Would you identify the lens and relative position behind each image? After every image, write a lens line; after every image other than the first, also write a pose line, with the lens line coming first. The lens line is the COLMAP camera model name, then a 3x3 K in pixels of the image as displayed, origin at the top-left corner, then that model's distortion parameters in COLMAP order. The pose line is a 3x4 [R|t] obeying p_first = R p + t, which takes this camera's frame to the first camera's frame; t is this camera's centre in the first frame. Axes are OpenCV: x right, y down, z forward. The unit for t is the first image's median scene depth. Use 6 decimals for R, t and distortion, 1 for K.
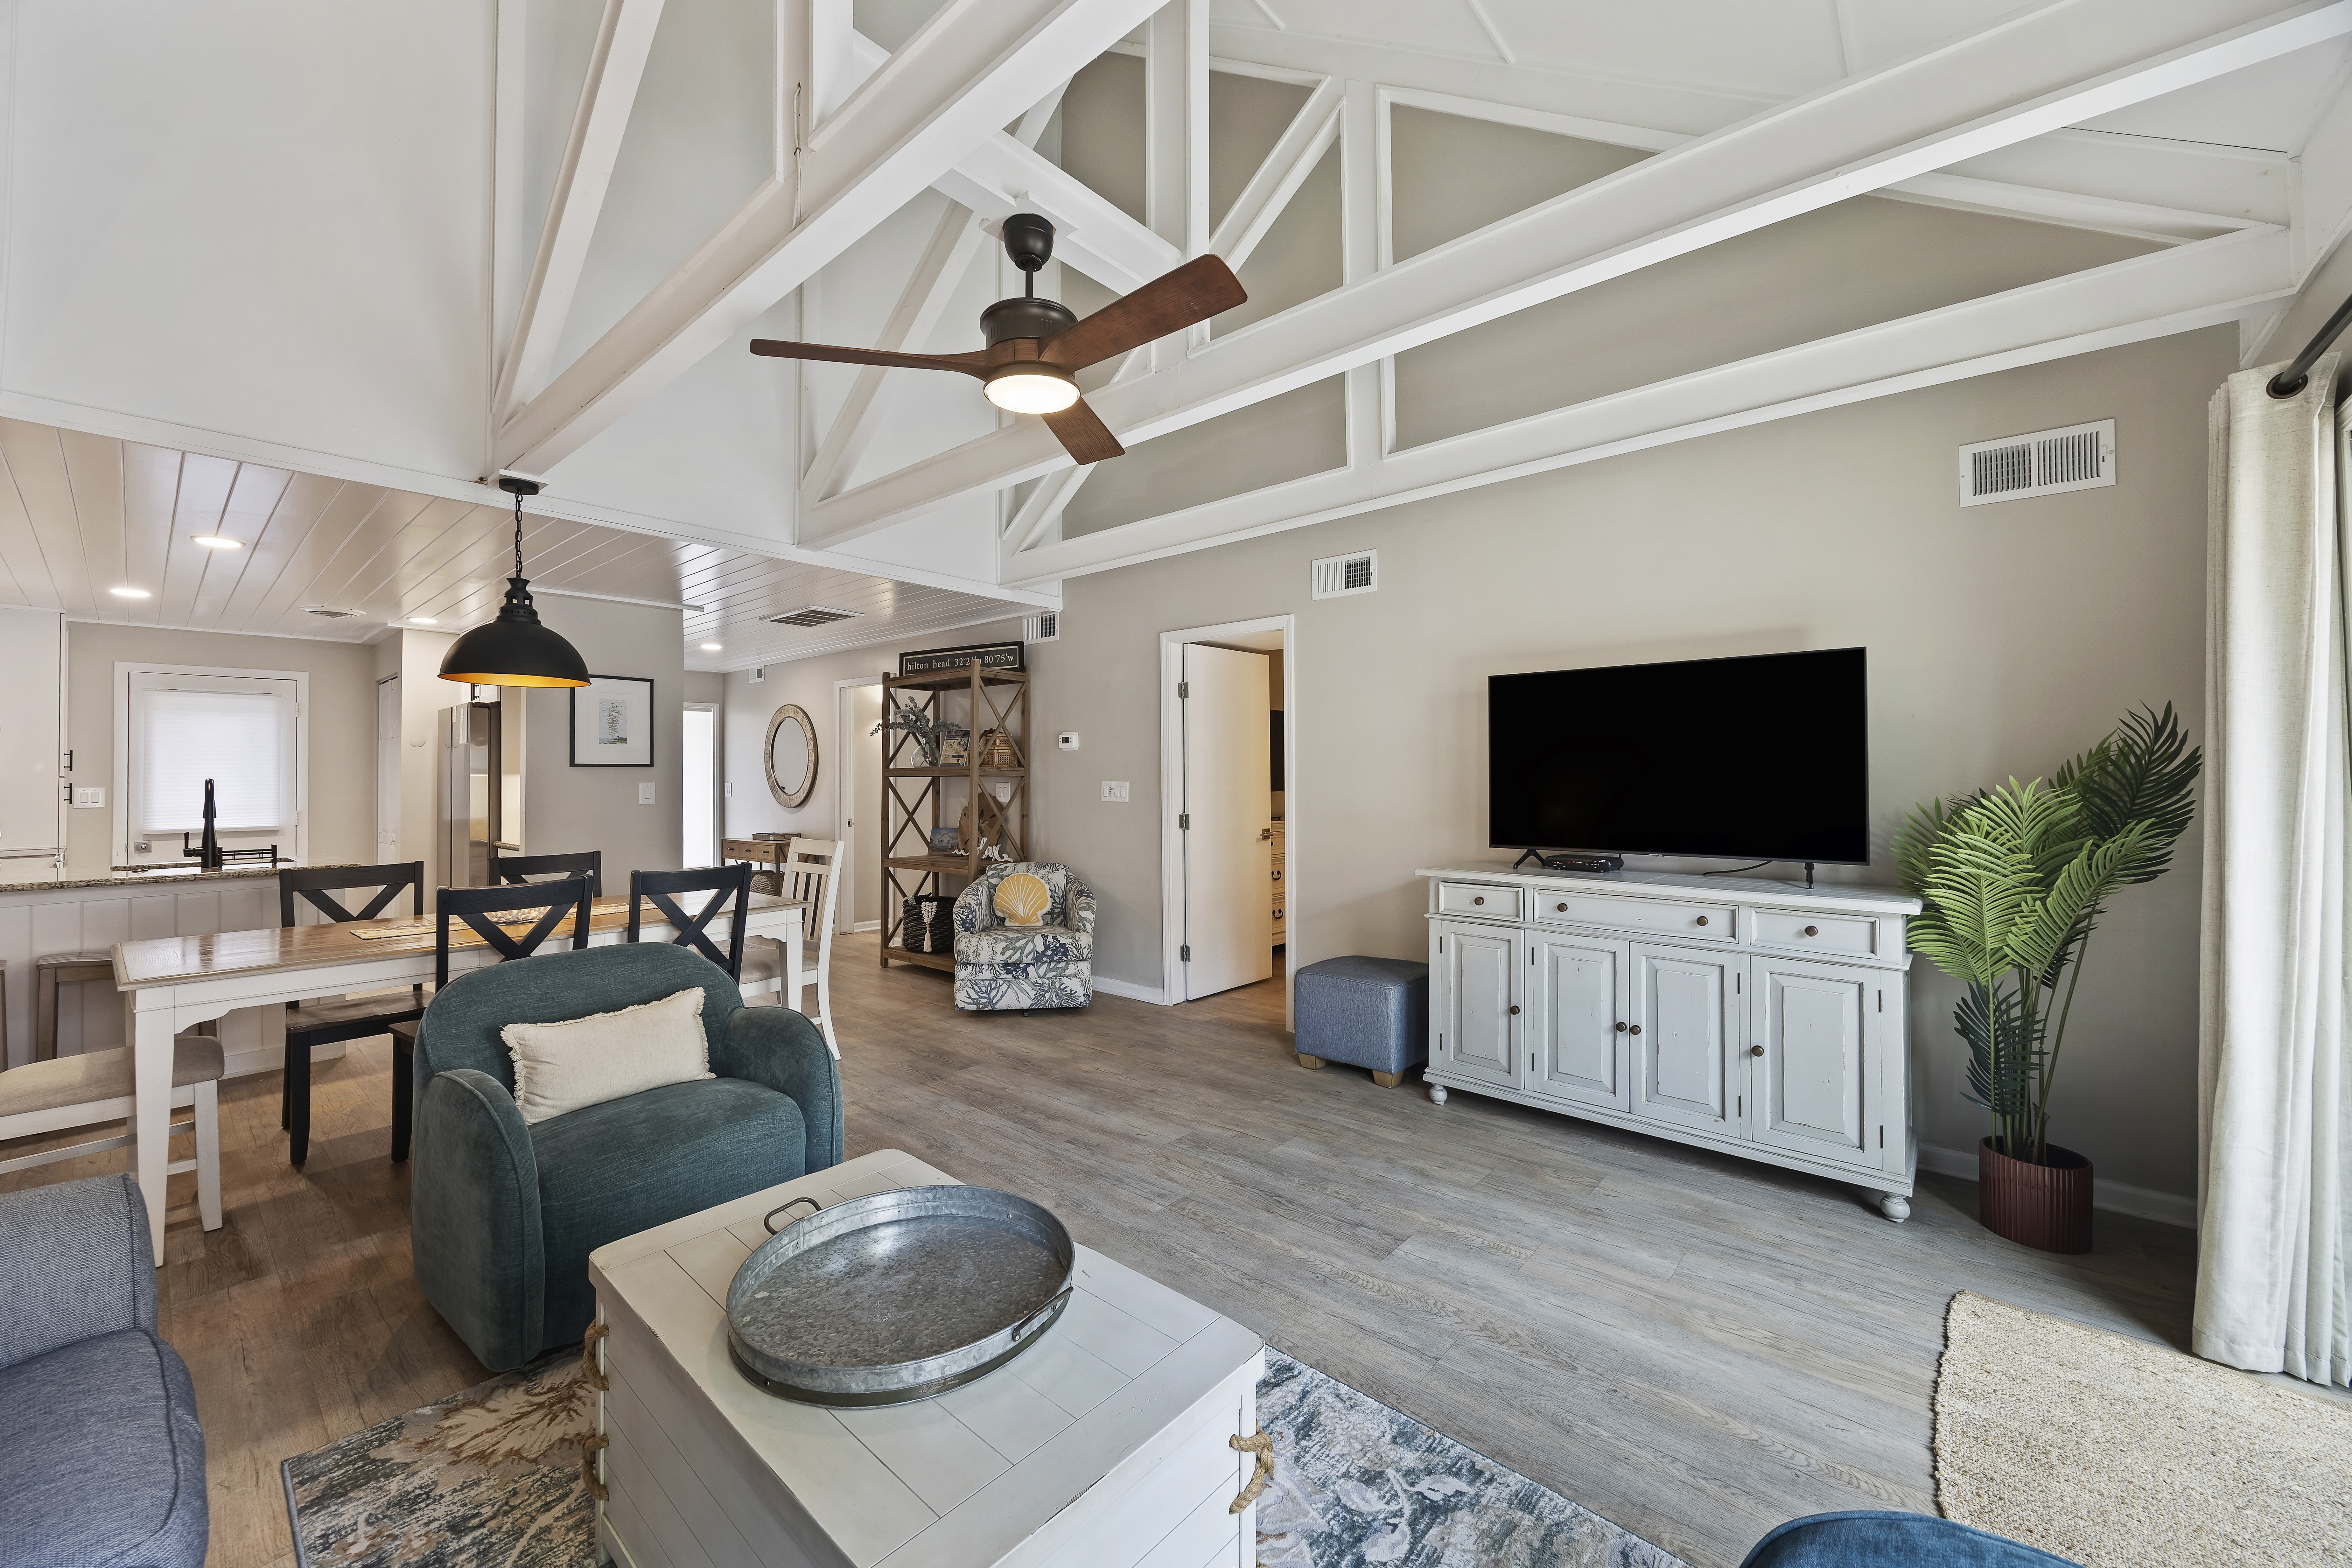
lens RADIAL K [[895.0, 0, 1168.5], [0, 895.0, 770.2], [0, 0, 1]] dist [-0.002662, -0.000205]
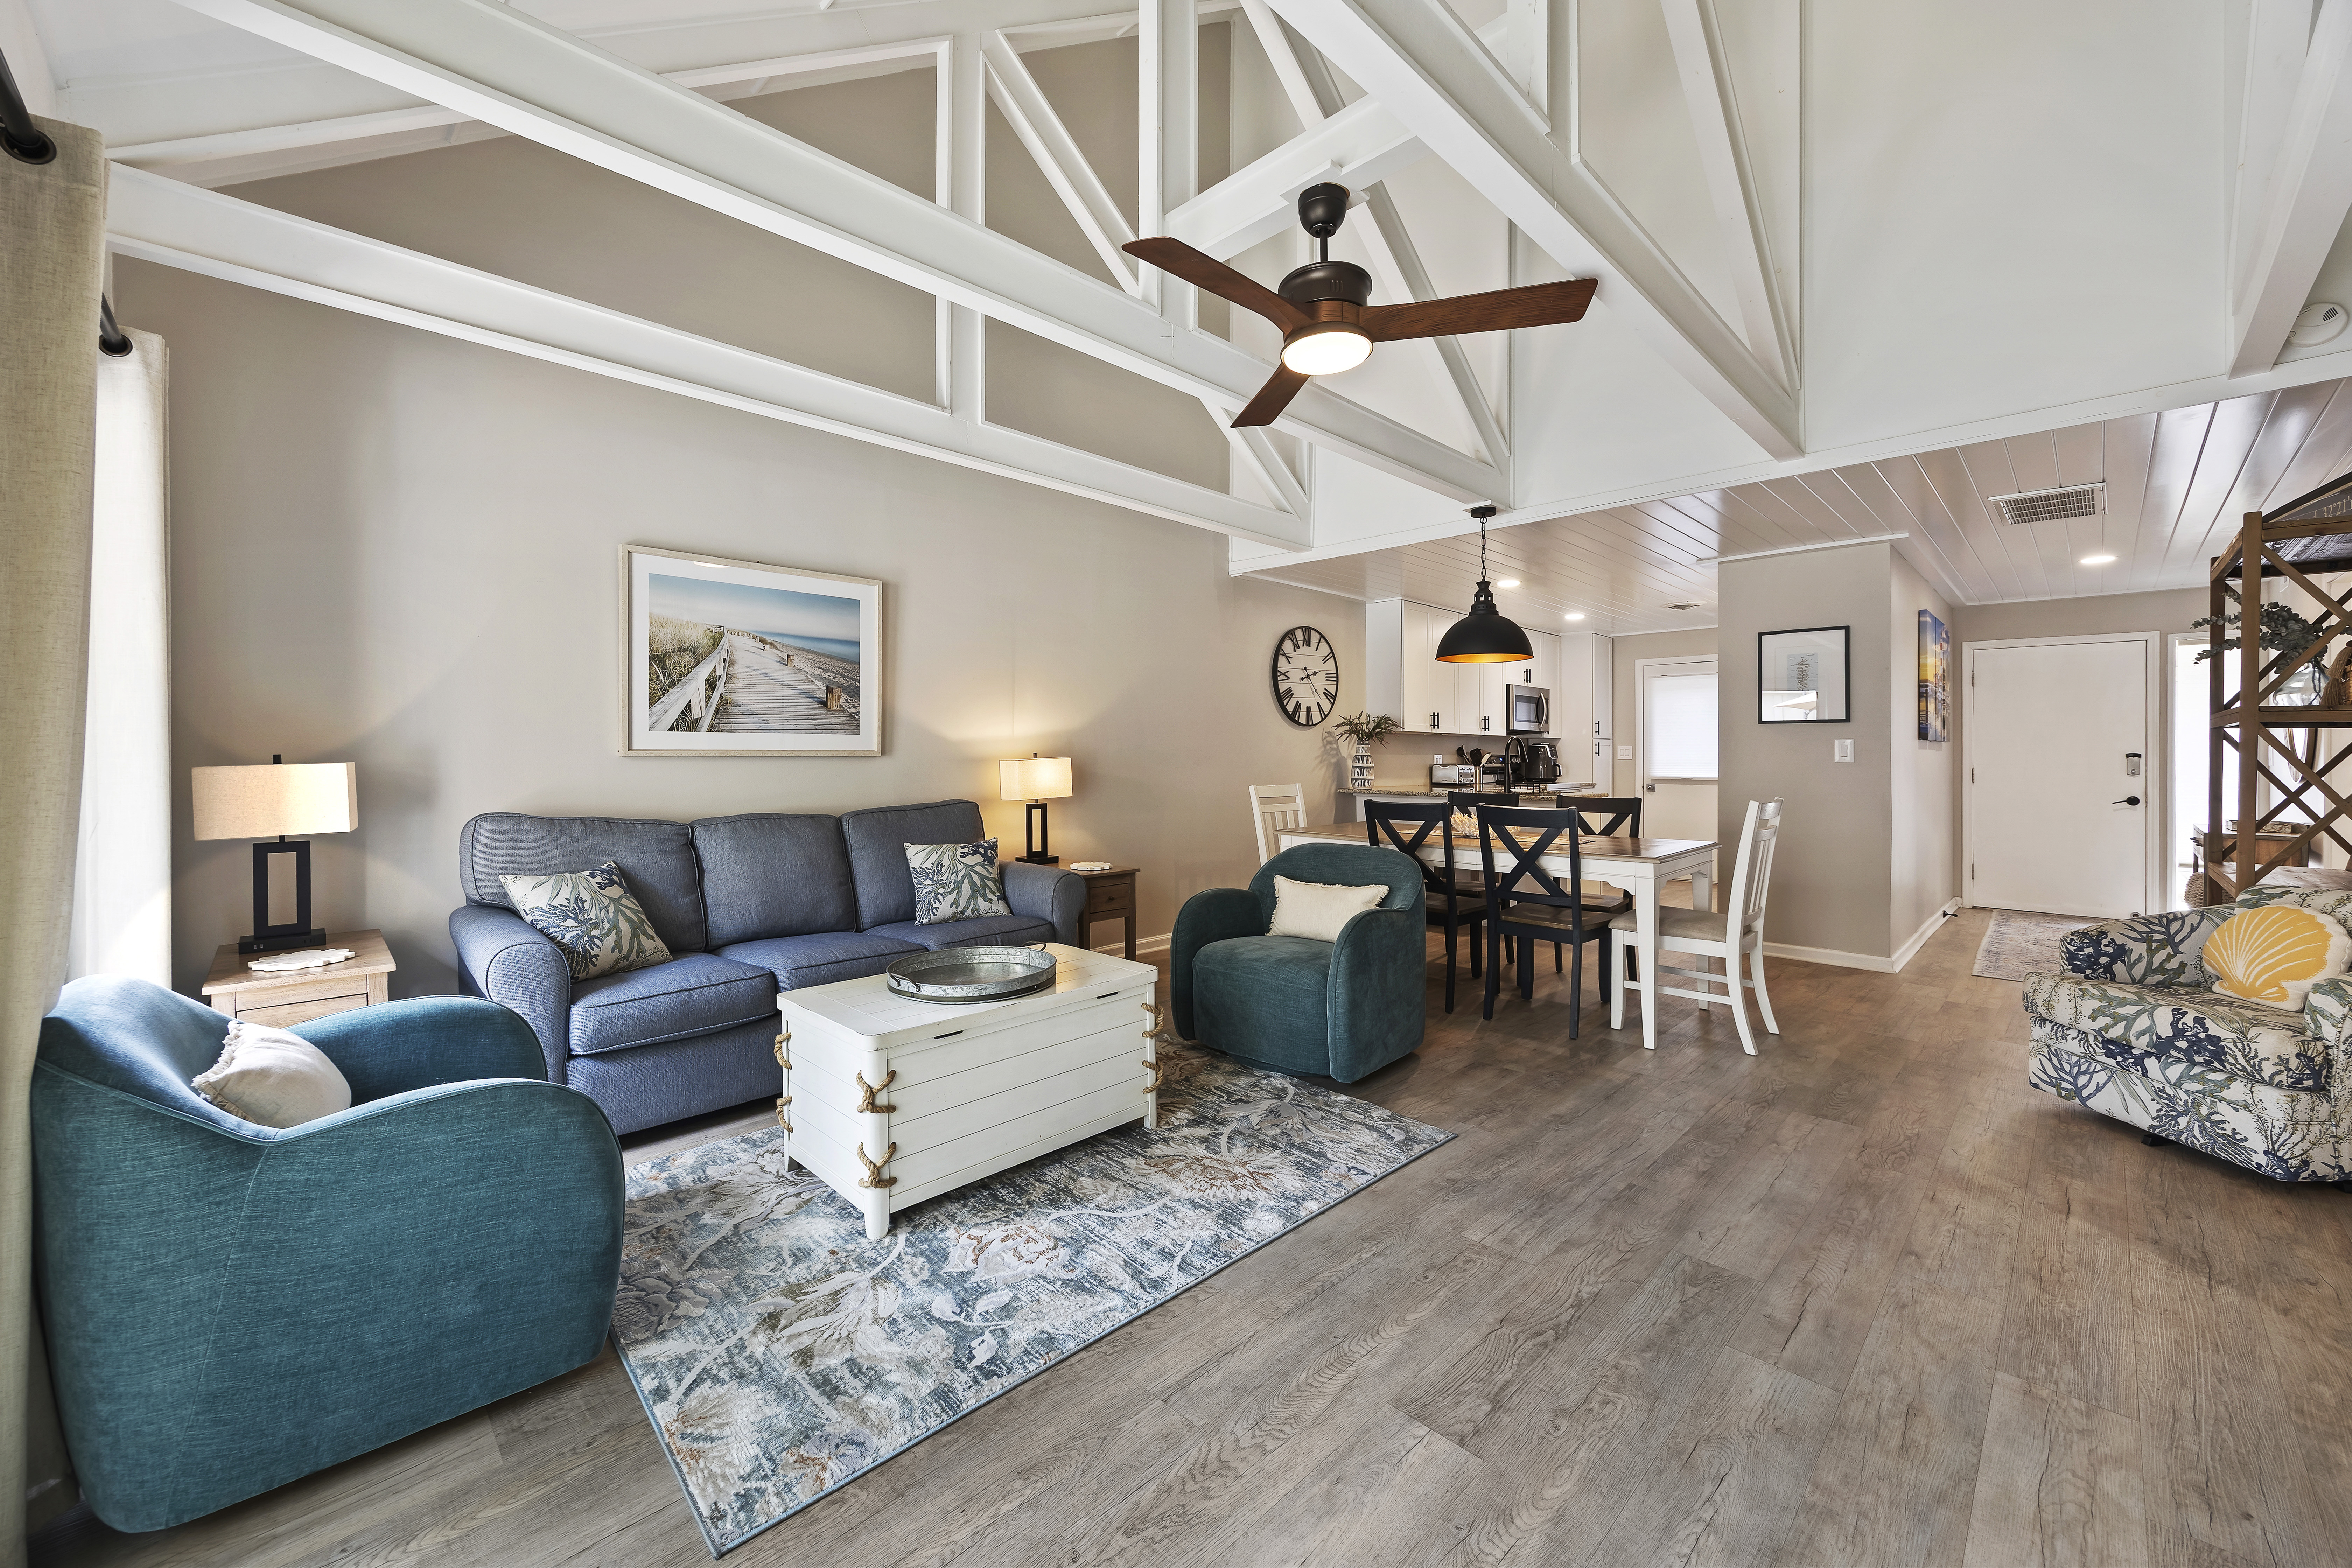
lens RADIAL K [[895.0, 0, 1164.2], [0, 895.0, 775.9], [0, 0, 1]] dist [-0.002662, -0.000205]
pose [[-0.069199, 0.032691, -0.997067, 0.675449], [0.006308, 0.999457, 0.032332, 0.030920], [0.997583, -0.004052, -0.069368, 0.644019]]
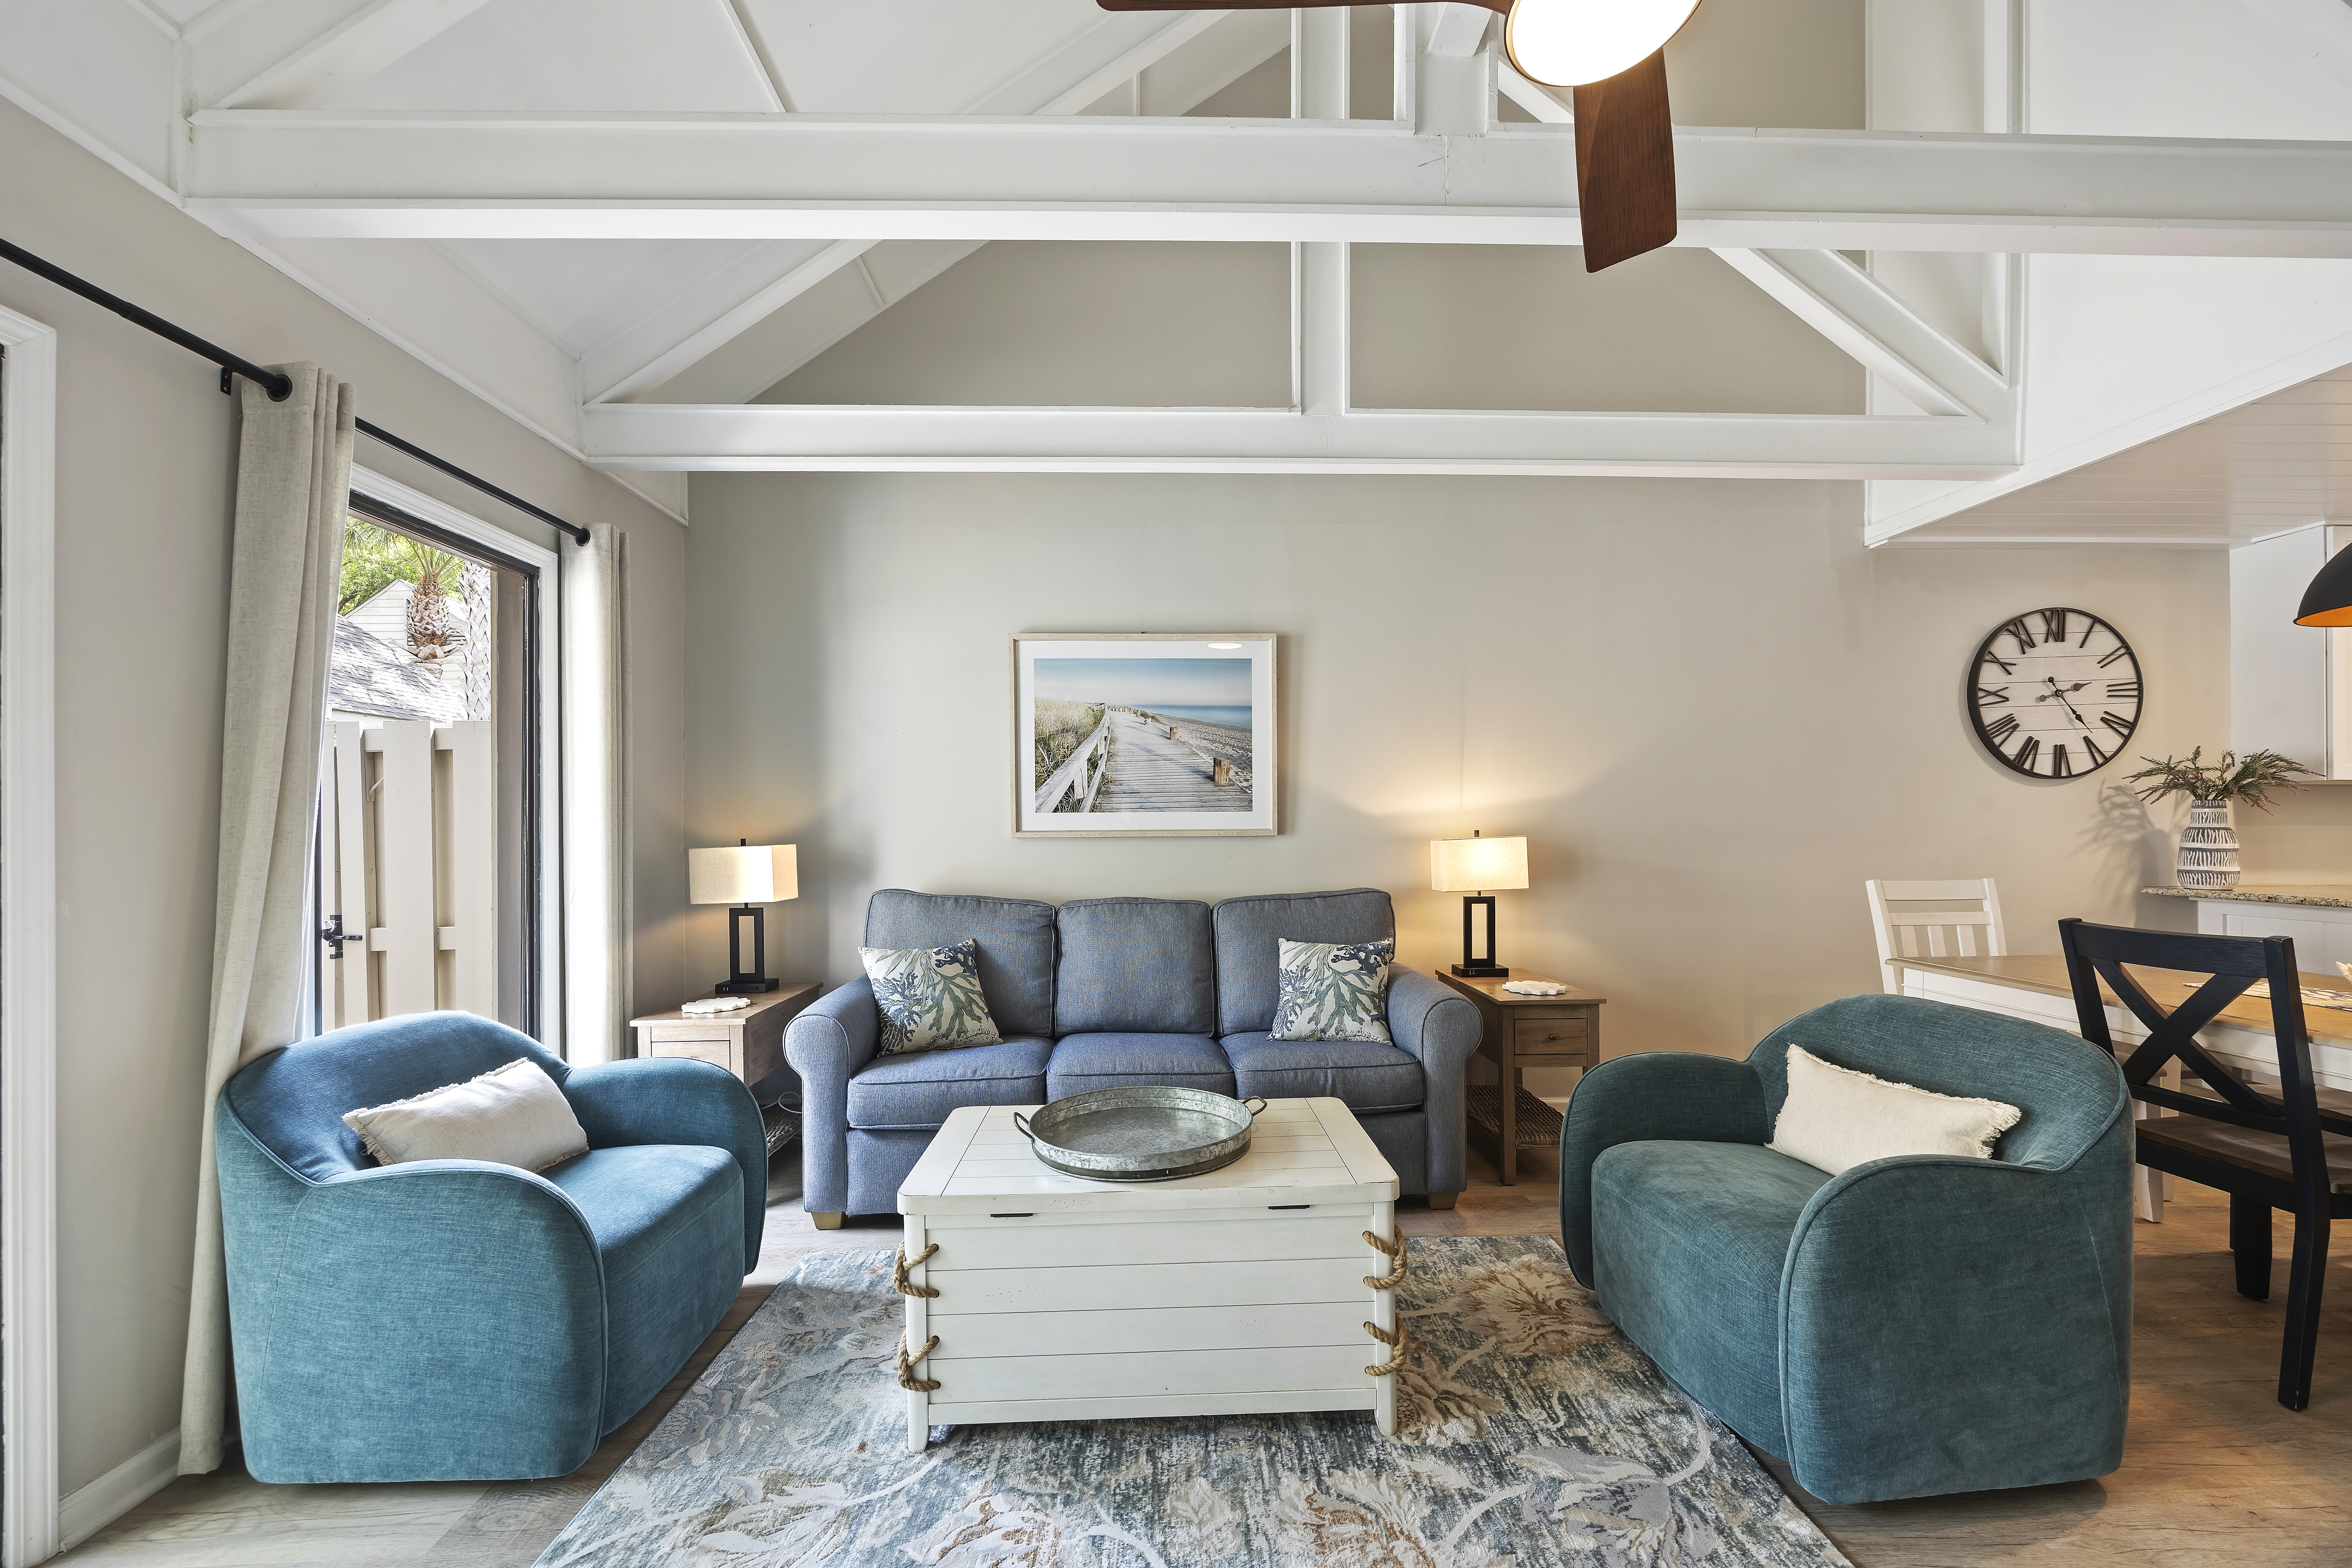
lens RADIAL K [[895.0, 0, 1195.9], [0, 895.0, 847.0], [0, 0, 1]] dist [-0.002662, -0.000205]
pose [[-0.717405, 0.028981, -0.696053, 0.272521], [0.018491, 0.999574, 0.022561, 0.028873], [0.696410, 0.003314, -0.717636, 0.880754]]
